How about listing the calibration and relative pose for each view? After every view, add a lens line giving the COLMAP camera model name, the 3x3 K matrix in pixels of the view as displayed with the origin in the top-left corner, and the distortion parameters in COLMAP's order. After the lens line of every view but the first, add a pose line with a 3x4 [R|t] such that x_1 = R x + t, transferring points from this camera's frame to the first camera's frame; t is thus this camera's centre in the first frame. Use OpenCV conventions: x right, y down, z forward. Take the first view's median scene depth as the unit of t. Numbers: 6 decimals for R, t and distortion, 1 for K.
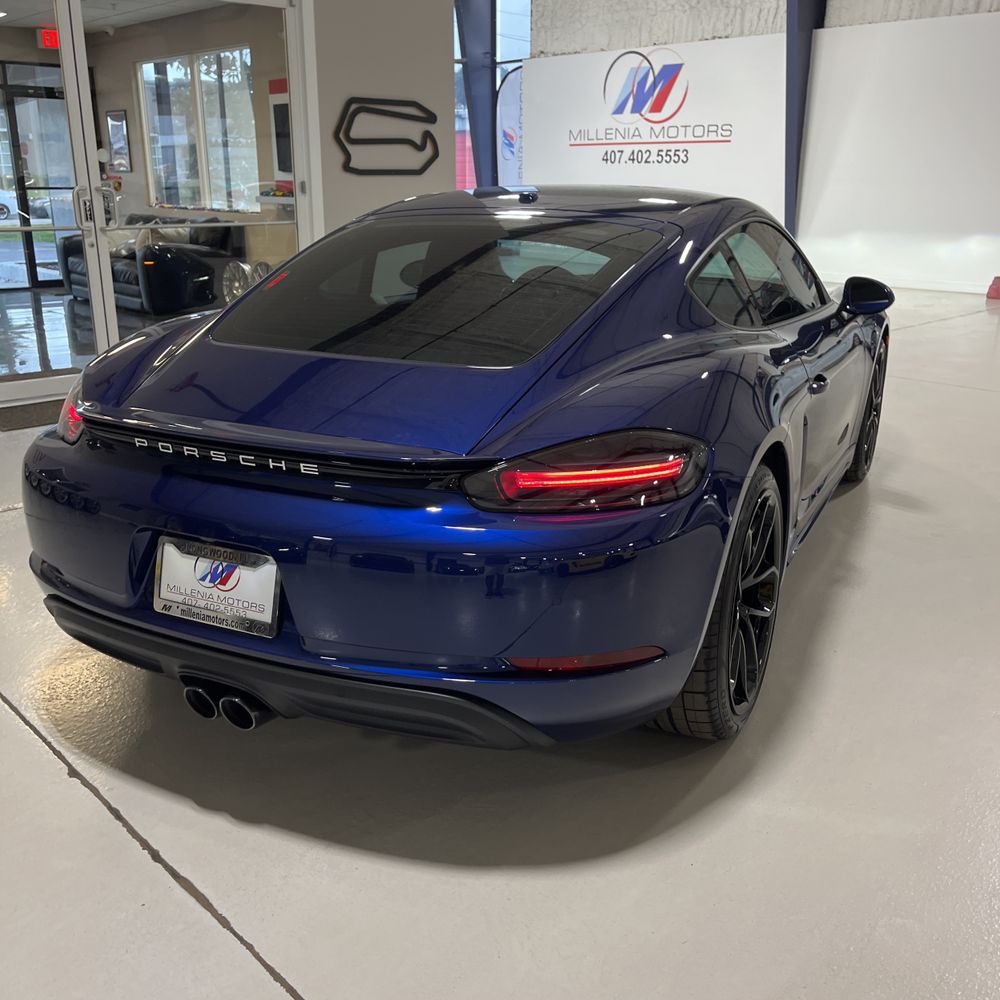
lens RADIAL K [[1036.5, 0, 505.8], [0, 1036.5, 503.5], [0, 0, 1]] dist [0.019091, 0.000000]
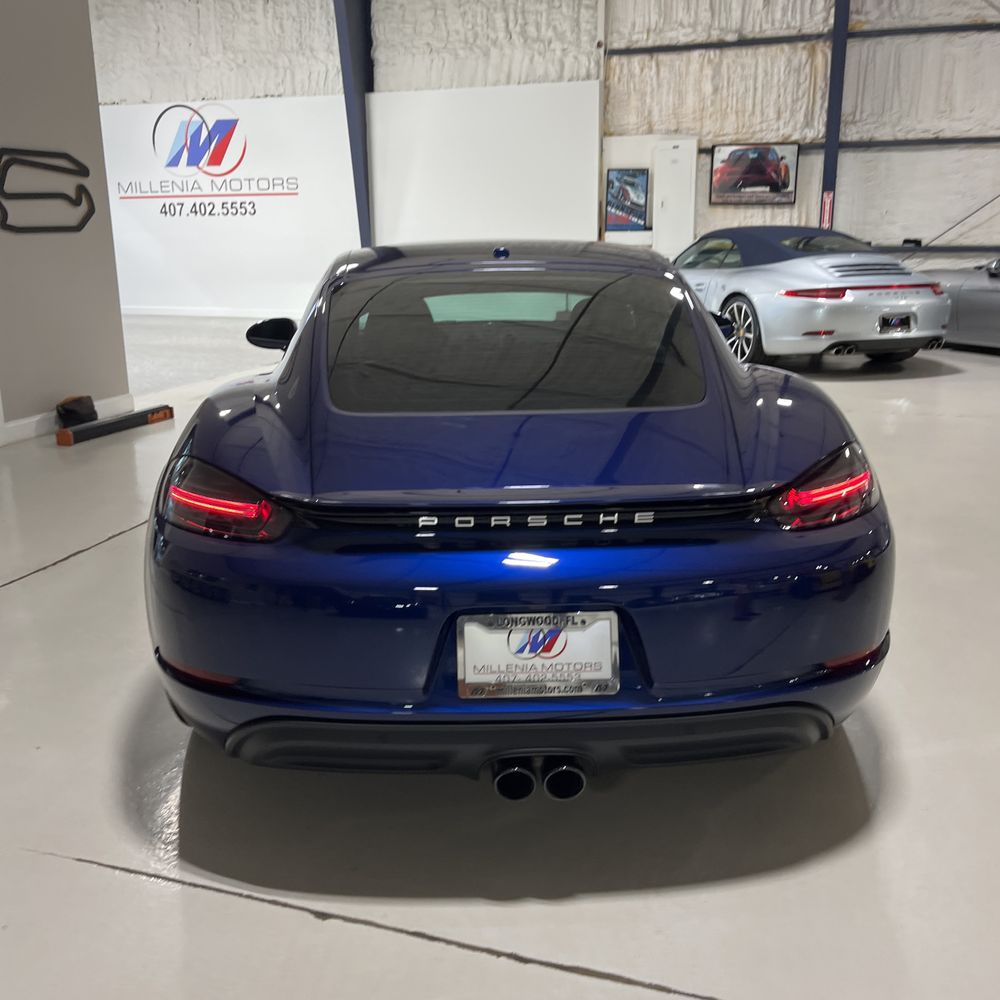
lens RADIAL K [[1036.5, 0, 494.8], [0, 1036.5, 474.4], [0, 0, 1]] dist [0.019091, 0.000000]
pose [[0.881077, -0.126811, 0.455656, -0.114448], [0.158360, 0.986877, -0.031560, -0.009731], [-0.445674, 0.099964, 0.889596, 0.022252]]
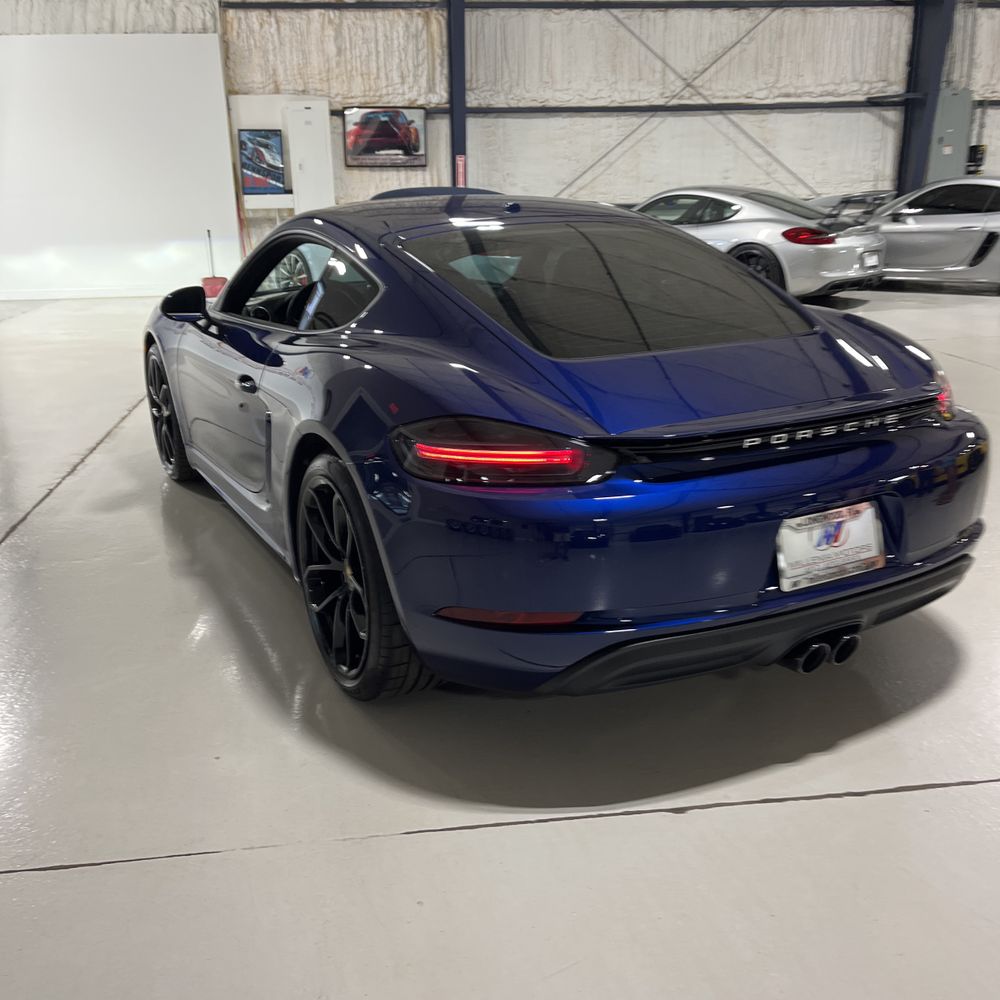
lens RADIAL K [[1036.5, 0, 492.4], [0, 1036.5, 497.1], [0, 0, 1]] dist [0.019091, 0.000000]
pose [[0.583904, -0.252120, 0.771681, -0.212390], [0.264888, 0.957699, 0.112463, -0.030817], [-0.767392, 0.138741, 0.625987, 0.088159]]
